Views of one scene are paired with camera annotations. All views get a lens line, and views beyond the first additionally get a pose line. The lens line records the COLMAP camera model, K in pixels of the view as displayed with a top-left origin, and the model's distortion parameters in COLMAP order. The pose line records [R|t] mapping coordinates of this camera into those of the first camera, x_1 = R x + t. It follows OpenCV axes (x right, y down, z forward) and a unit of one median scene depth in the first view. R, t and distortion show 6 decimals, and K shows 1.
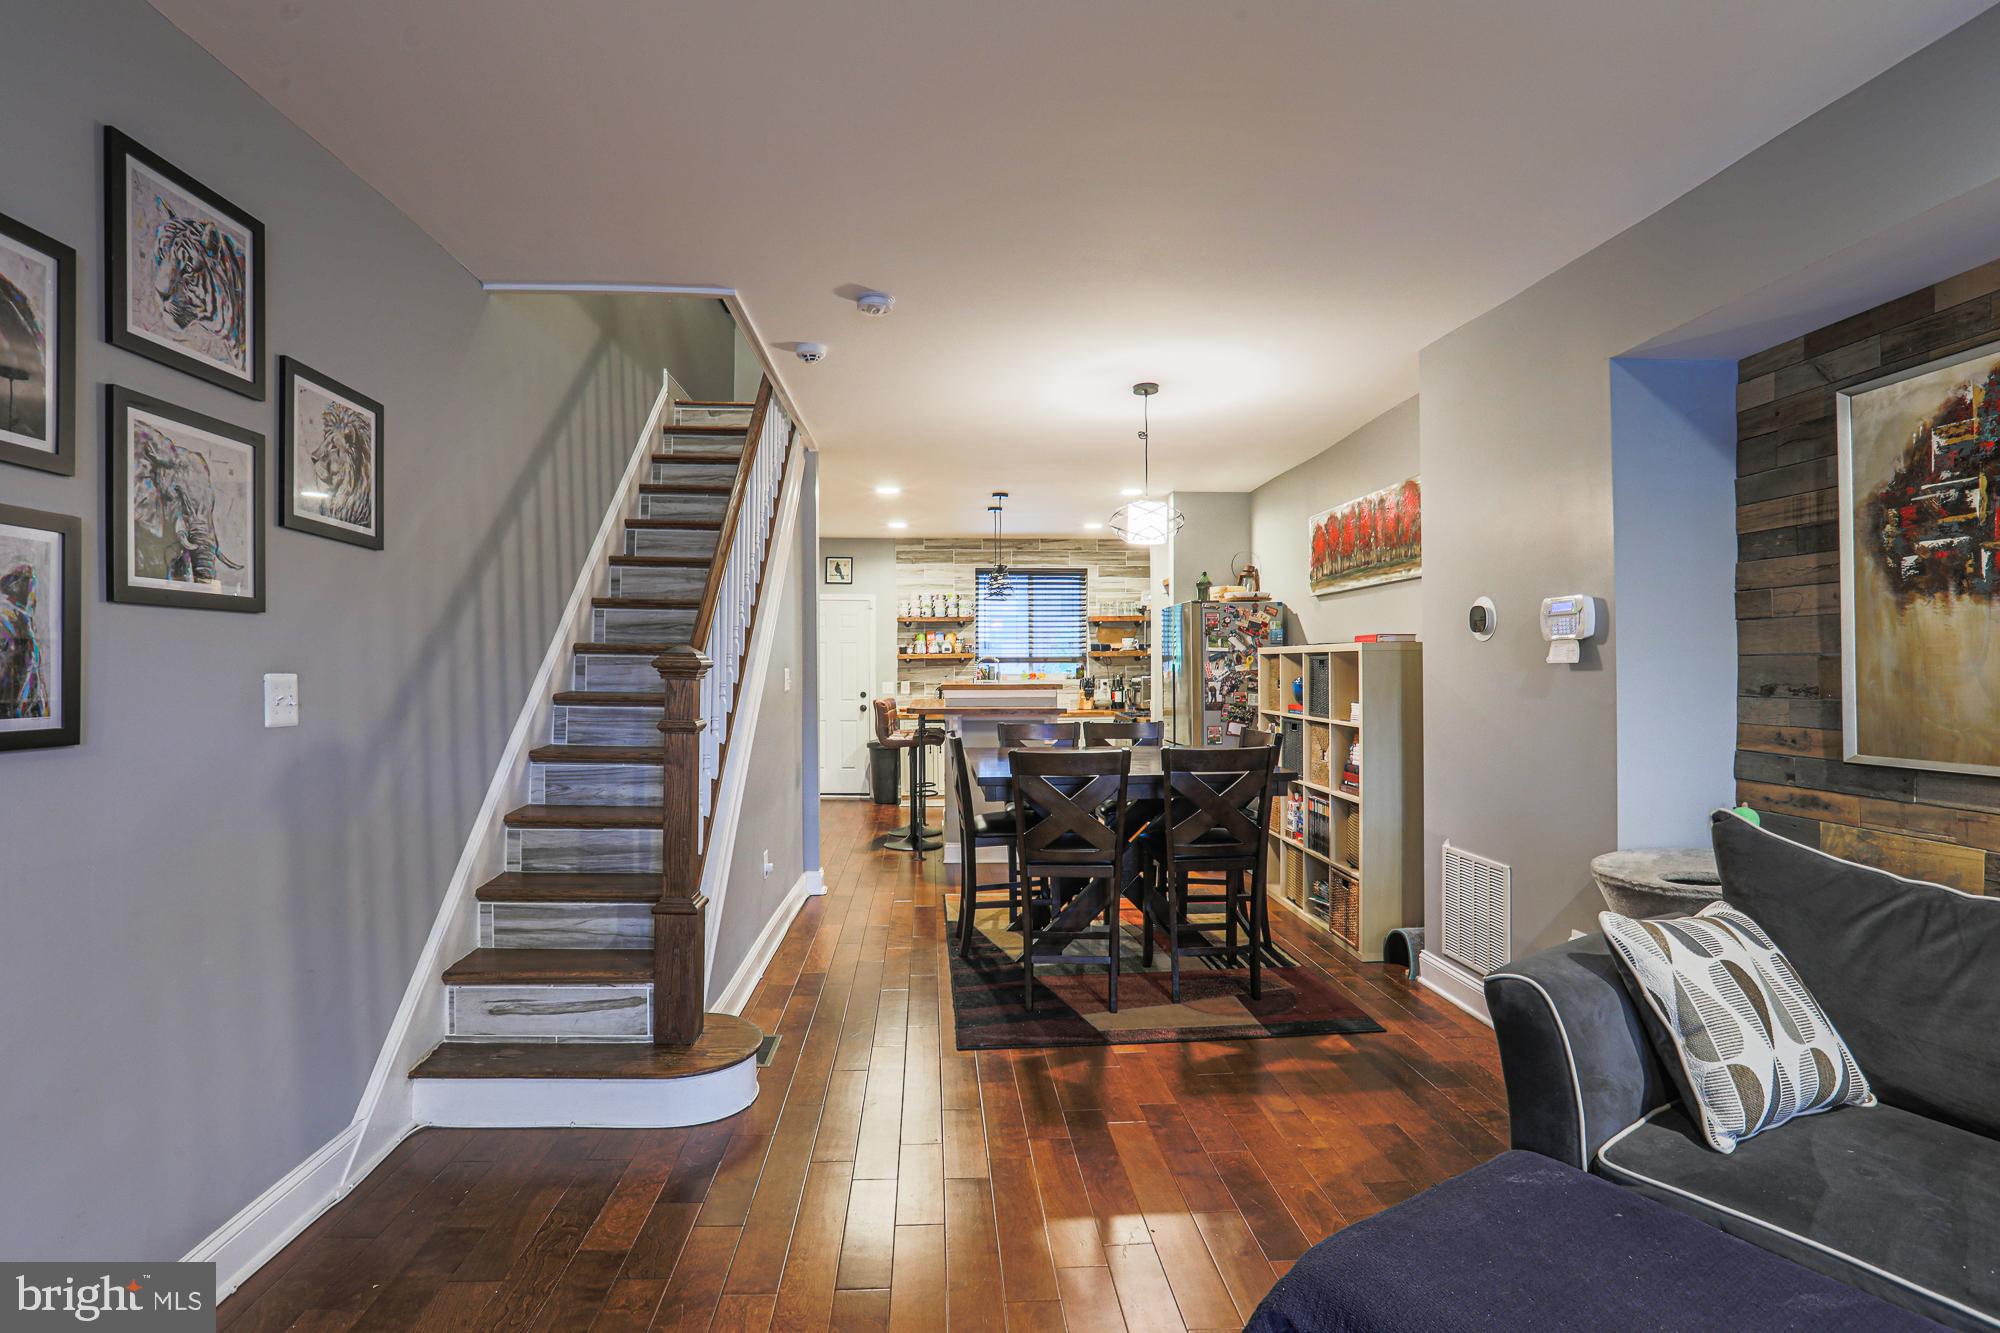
lens RADIAL K [[939.4, 0, 991.6], [0, 939.4, 673.5], [0, 0, 1]] dist [-0.054183, 0.020567]
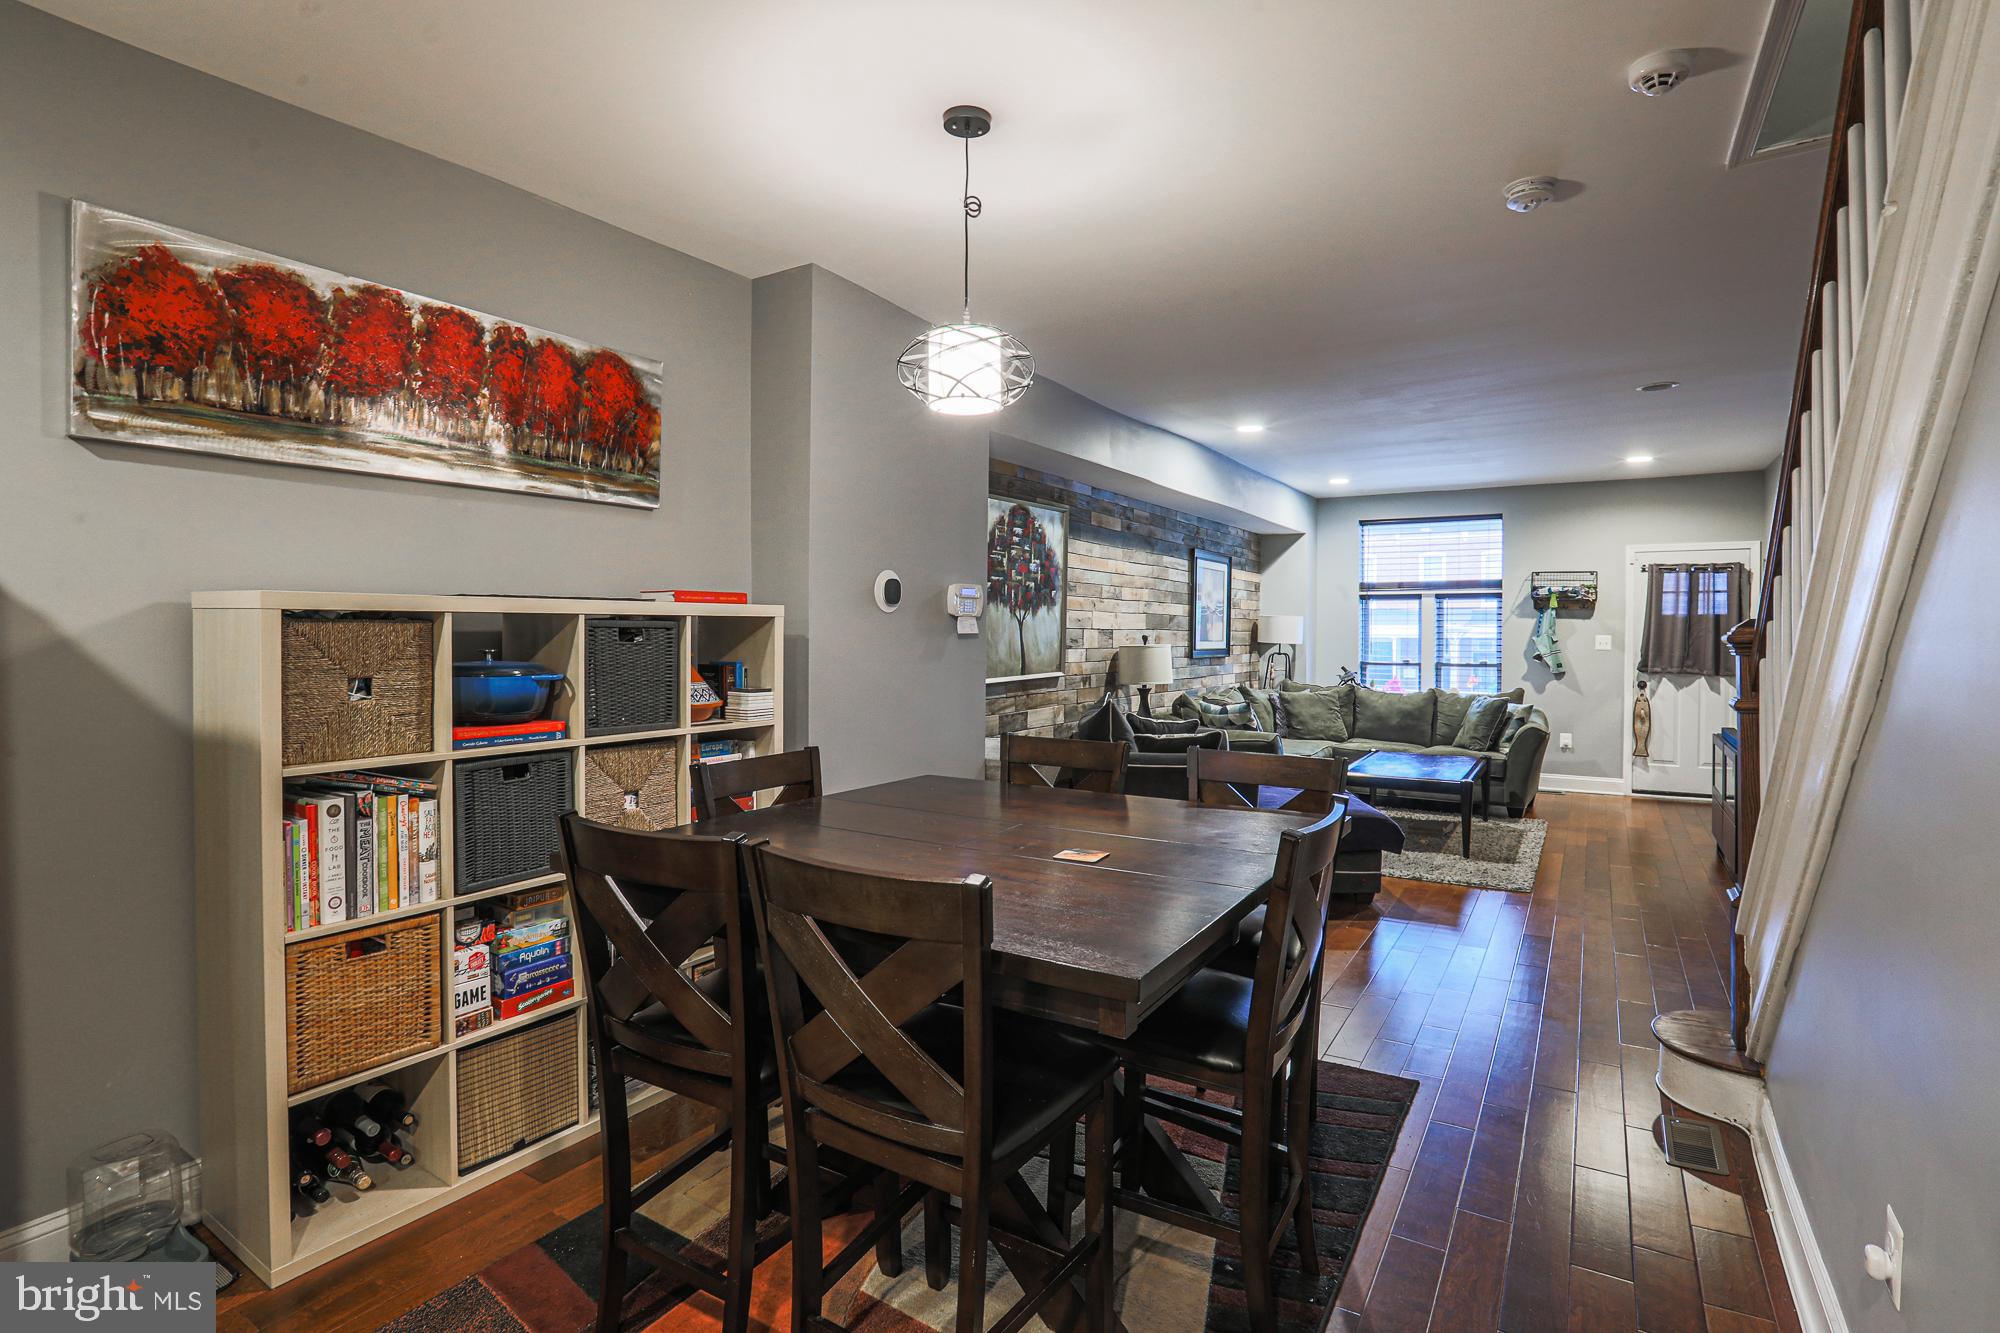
lens RADIAL K [[987.2, 0, 1038.1], [0, 987.2, 624.4], [0, 0, 1]] dist [-0.054307, 0.029629]
pose [[-0.831473, -0.000411, 0.555565, -0.154602], [0.001670, 0.999993, 0.003239, -0.016730], [-0.555562, 0.003621, -0.831467, 1.221120]]
